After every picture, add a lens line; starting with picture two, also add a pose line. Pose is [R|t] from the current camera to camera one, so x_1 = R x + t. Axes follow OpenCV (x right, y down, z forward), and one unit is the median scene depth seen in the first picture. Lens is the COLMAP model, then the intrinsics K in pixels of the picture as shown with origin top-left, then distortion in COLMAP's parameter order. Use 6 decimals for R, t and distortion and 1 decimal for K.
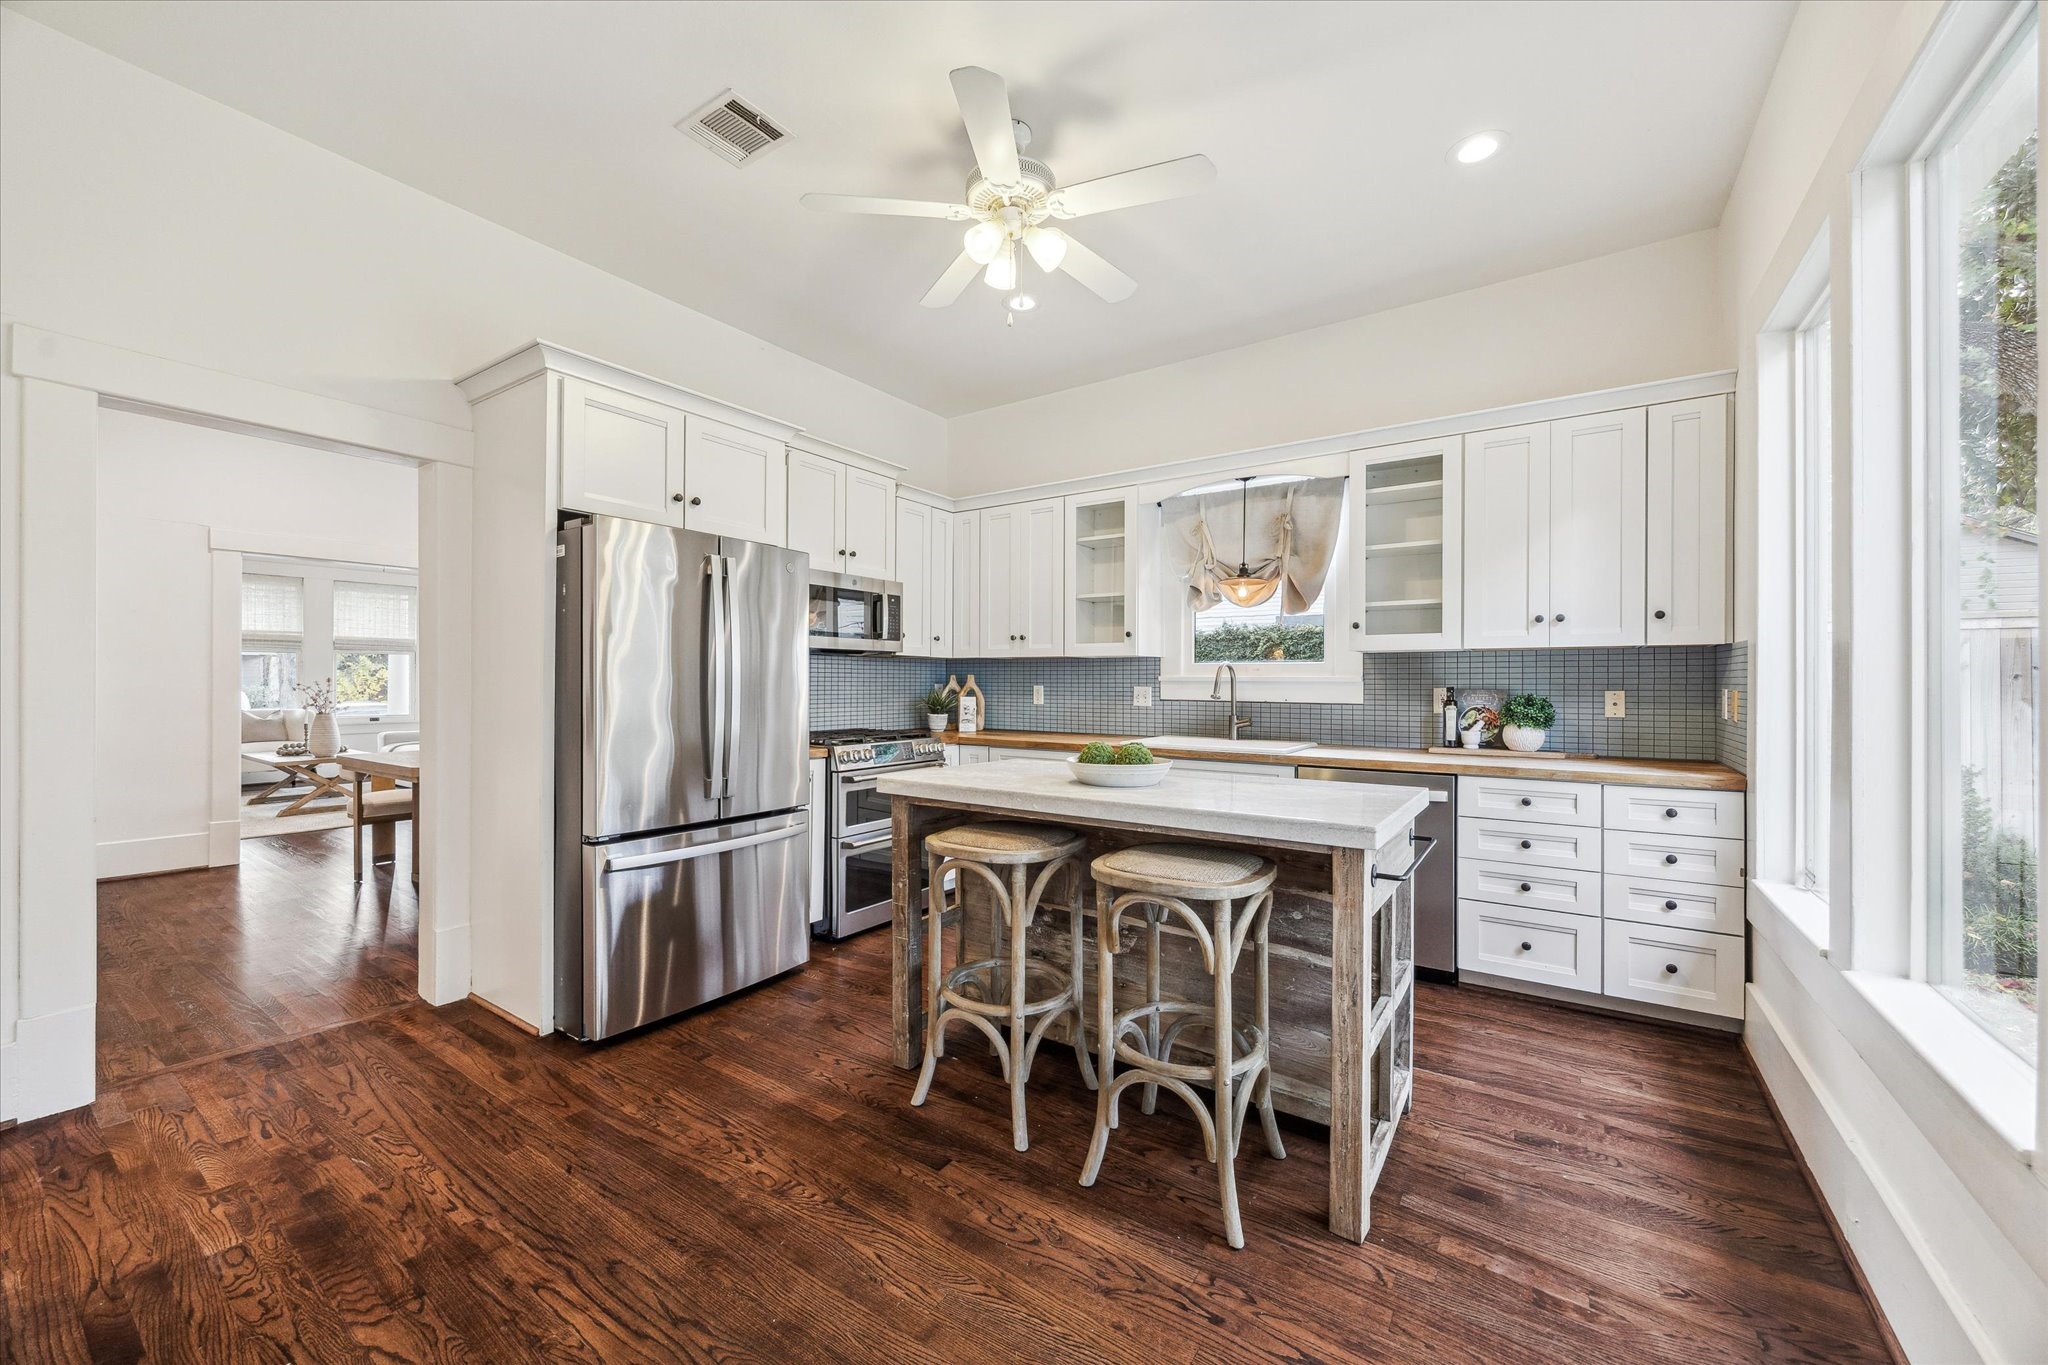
lens RADIAL K [[765.8, 0, 1023.1], [0, 765.8, 675.8], [0, 0, 1]] dist [0.001375, 0.000081]
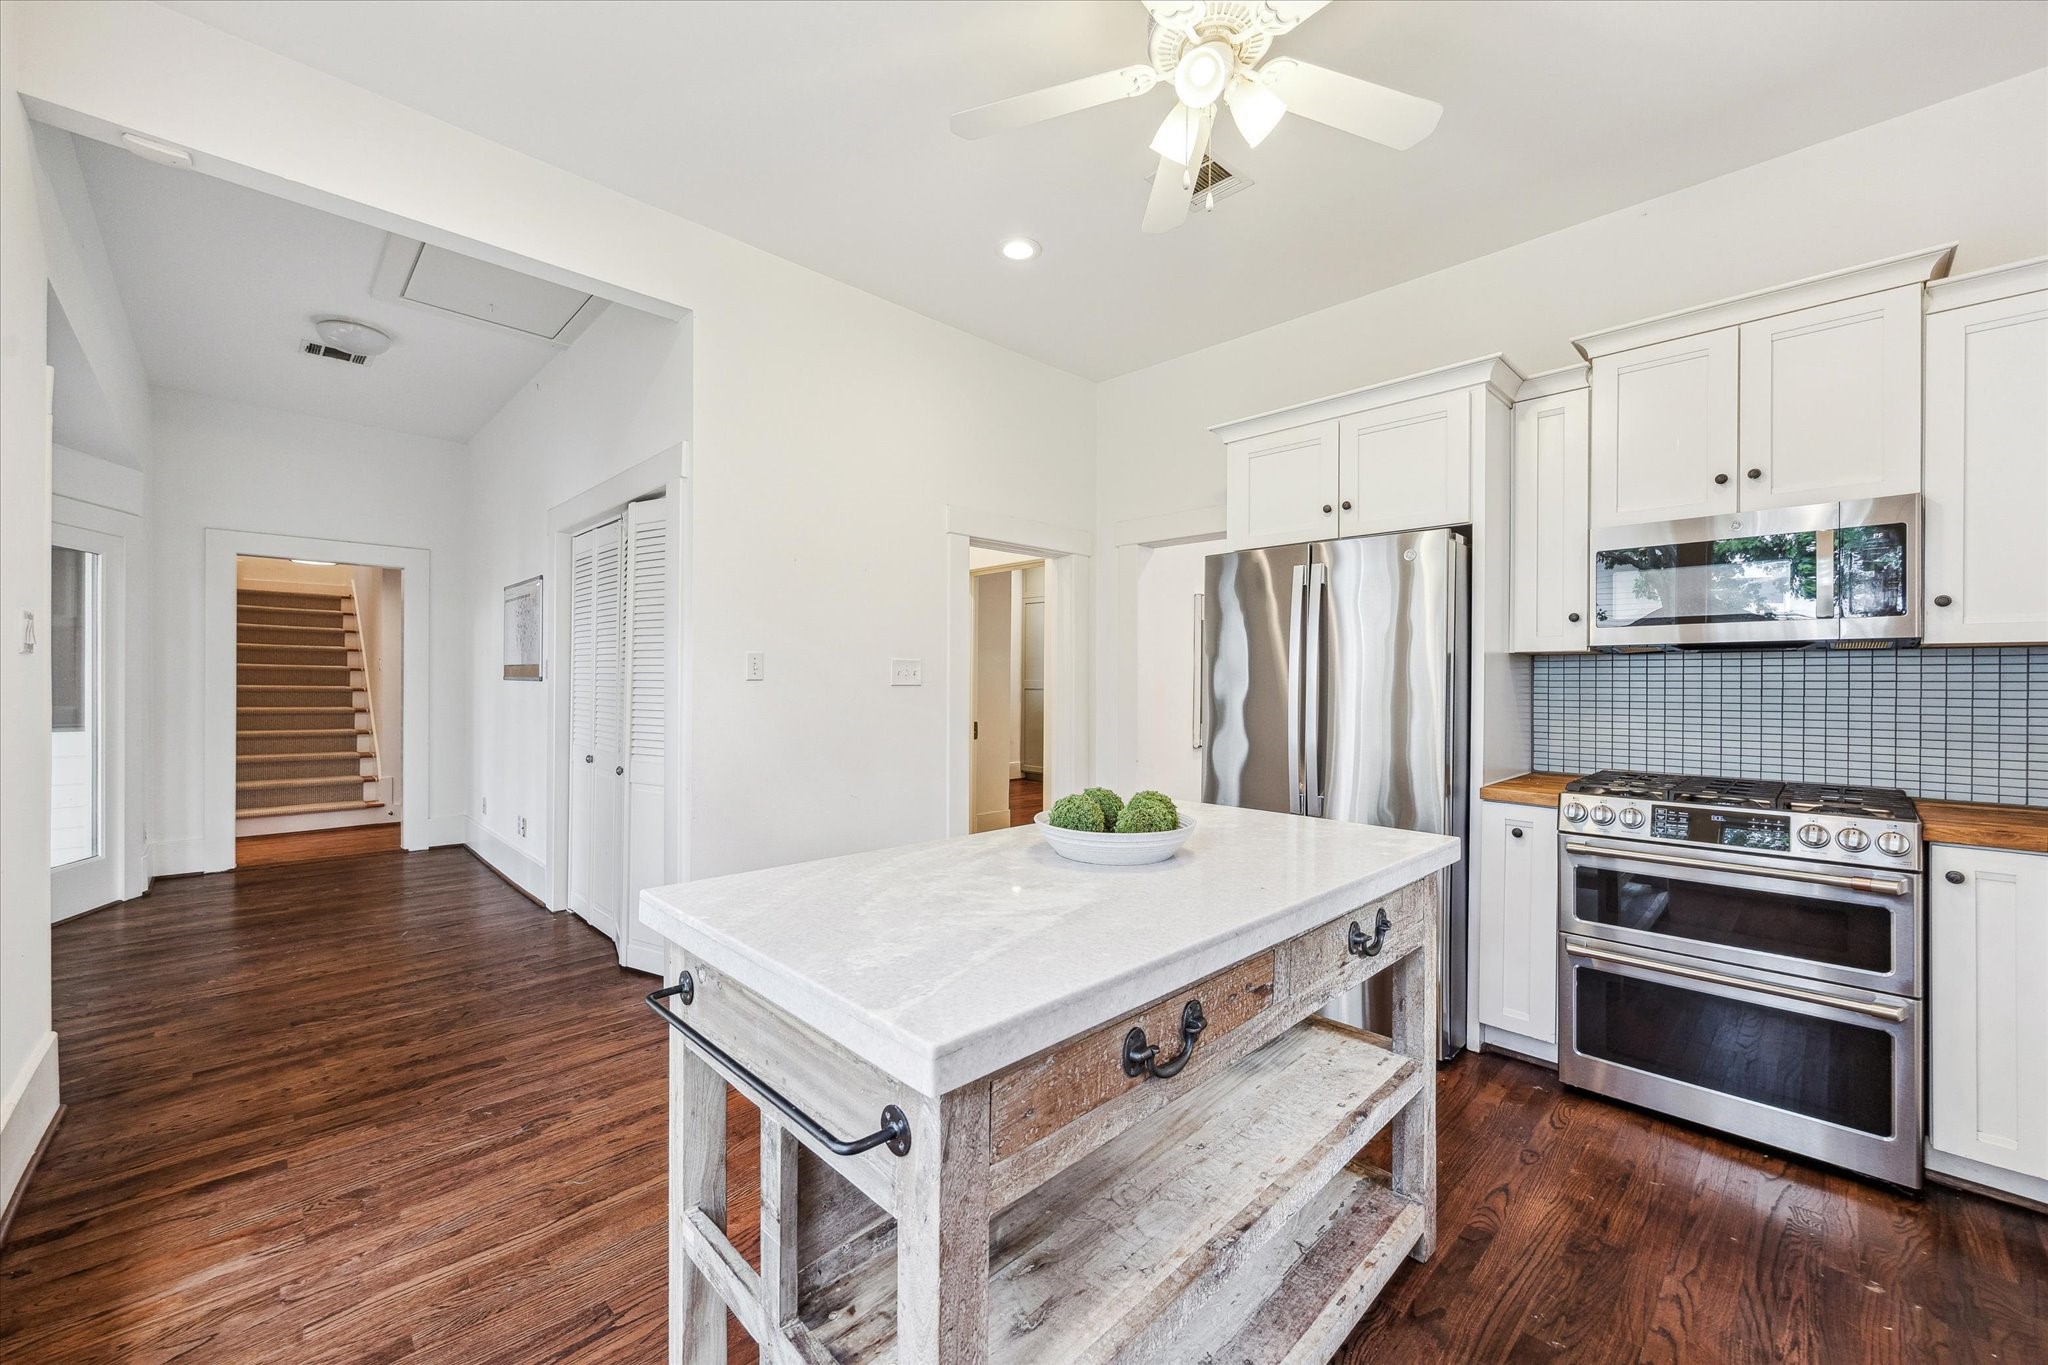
lens RADIAL K [[765.8, 0, 1023.1], [0, 765.8, 675.8], [0, 0, 1]] dist [0.001375, 0.000081]
pose [[-0.153187, -0.012046, -0.988124, 0.622529], [0.001284, 0.999922, -0.012389, -0.003035], [0.988196, -0.003167, -0.153160, 0.801386]]
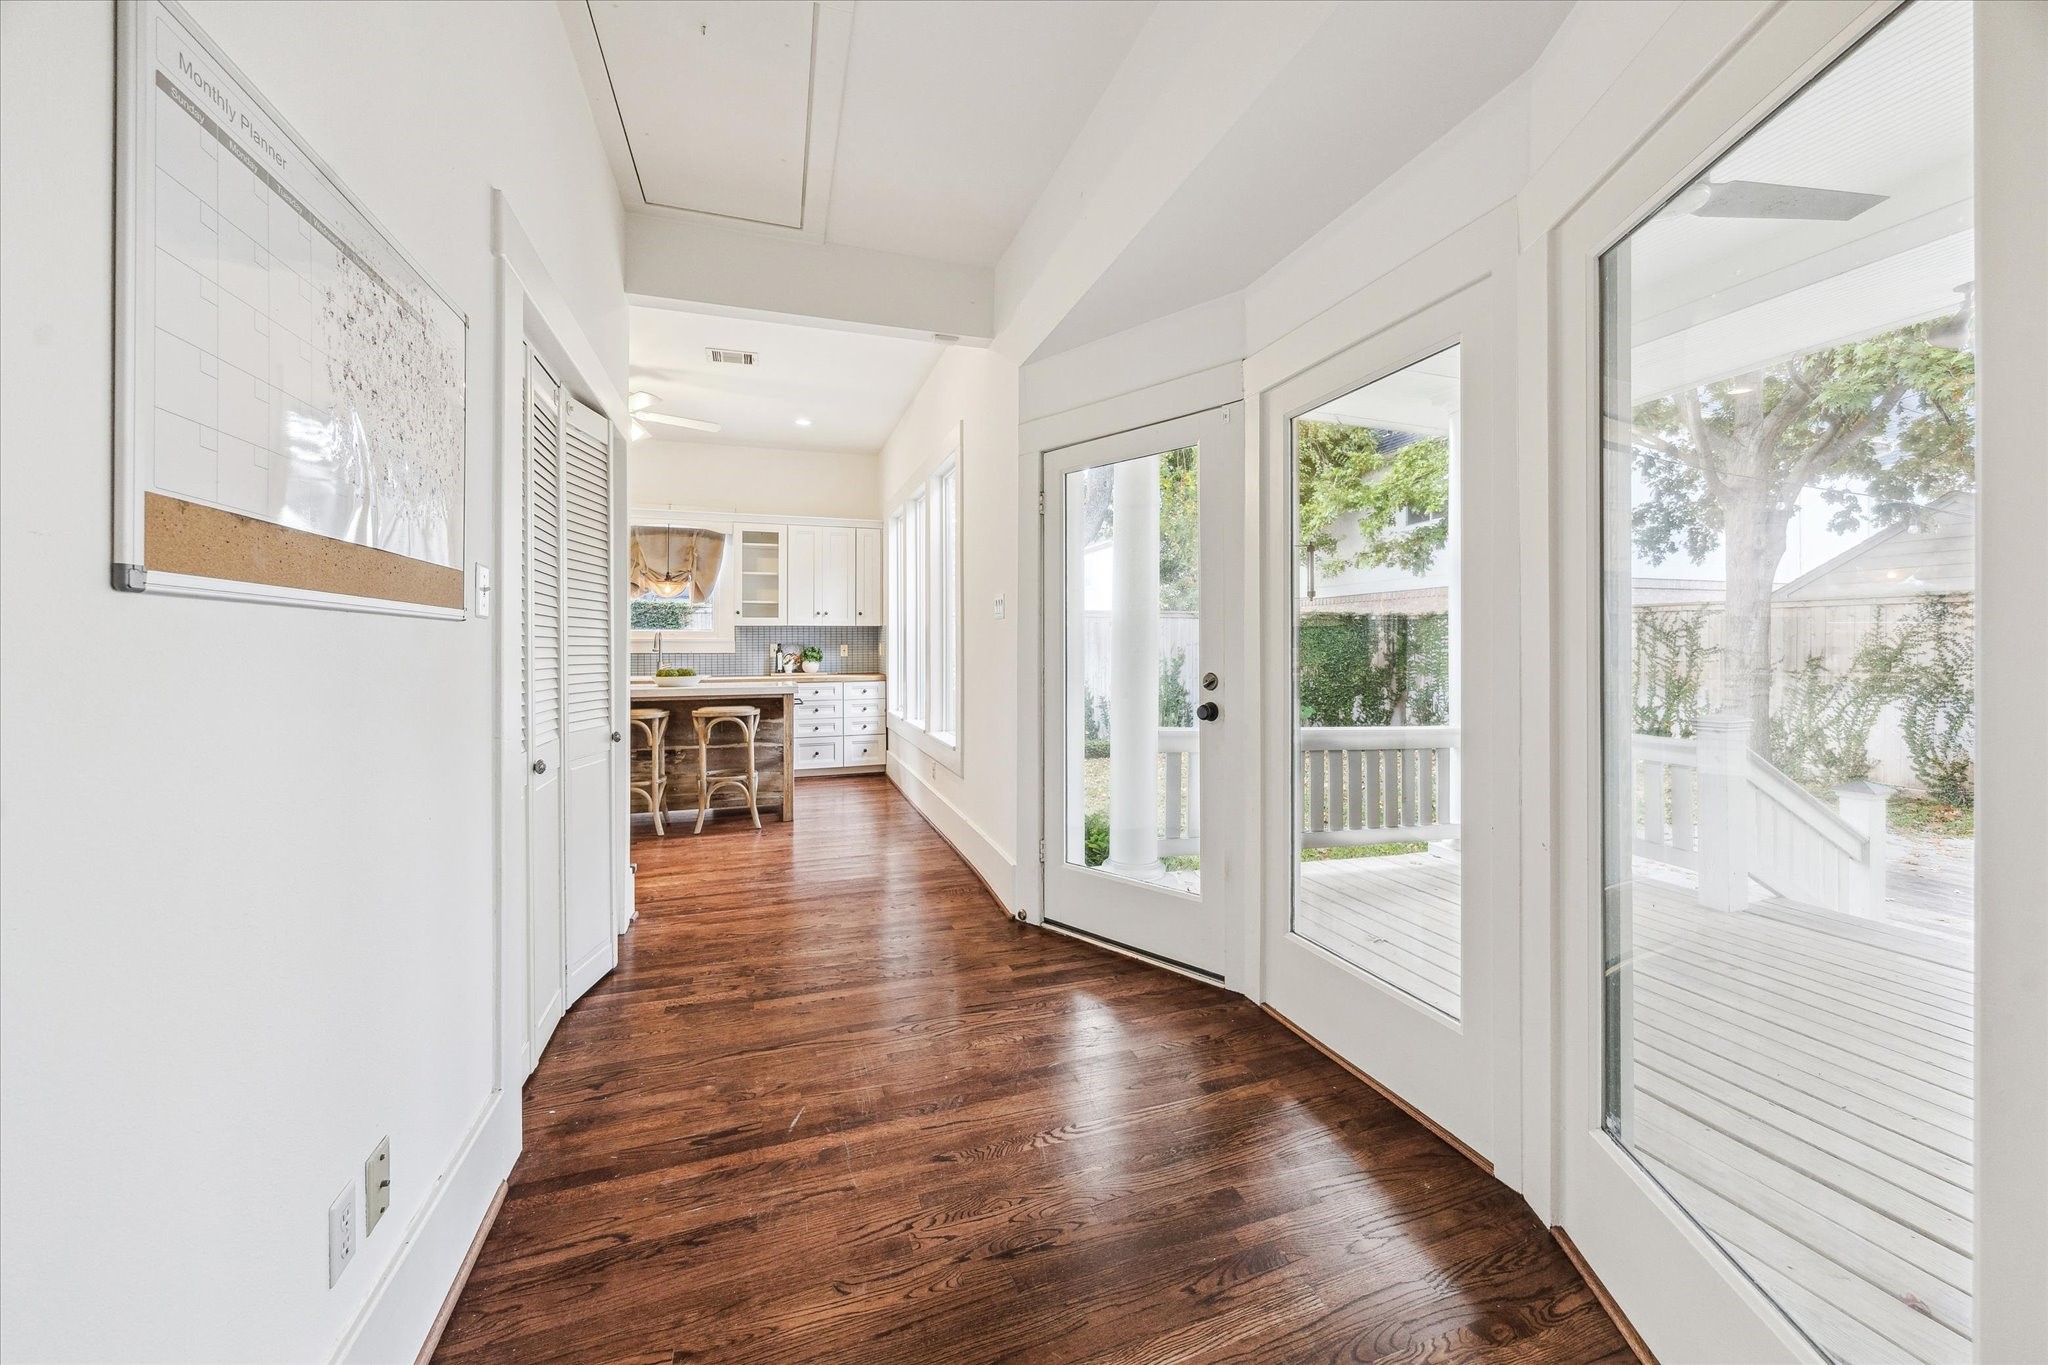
lens RADIAL K [[765.8, 0, 1023.1], [0, 765.8, 675.8], [0, 0, 1]] dist [0.001375, 0.000081]
pose [[0.595214, -0.035779, 0.802771, -0.768312], [-0.001333, 0.998963, 0.045512, 0.007184], [-0.803566, -0.028160, 0.594549, -0.816011]]
